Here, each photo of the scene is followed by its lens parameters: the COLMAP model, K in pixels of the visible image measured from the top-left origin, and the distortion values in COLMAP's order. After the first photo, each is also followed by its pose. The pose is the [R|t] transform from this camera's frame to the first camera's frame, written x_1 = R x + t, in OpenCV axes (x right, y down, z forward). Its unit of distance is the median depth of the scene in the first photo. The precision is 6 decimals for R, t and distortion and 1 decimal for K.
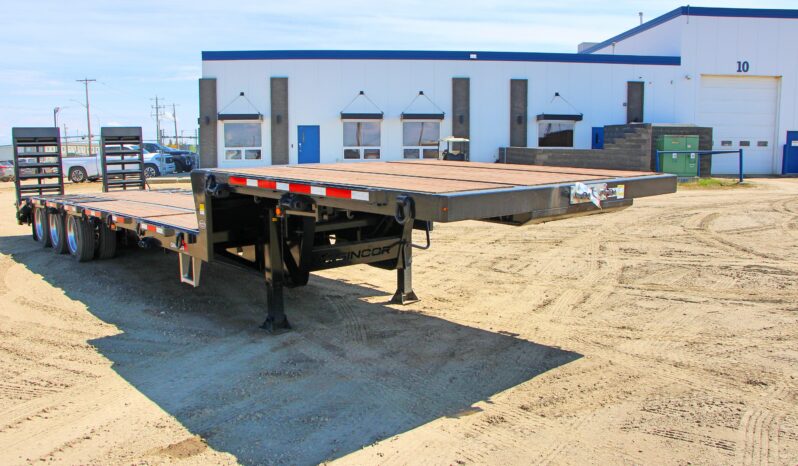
lens RADIAL K [[690.7, 0, 394.4], [0, 690.7, 230.2], [0, 0, 1]] dist [-0.146944, 0.129641]
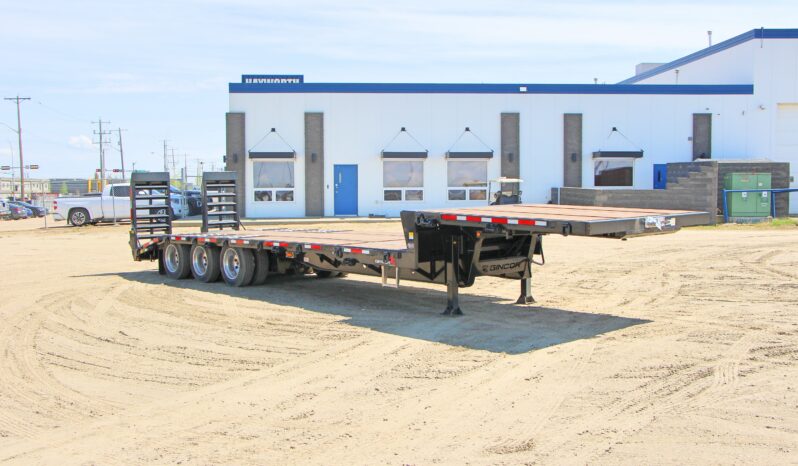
lens RADIAL K [[1171.1, 0, 351.7], [0, 1171.1, 240.6], [0, 0, 1]] dist [0.050904, 0.000000]
pose [[0.999516, -0.004477, 0.030792, -0.167312], [0.006464, 0.997882, -0.064723, 0.051580], [-0.030437, 0.064891, 0.997428, -0.565782]]
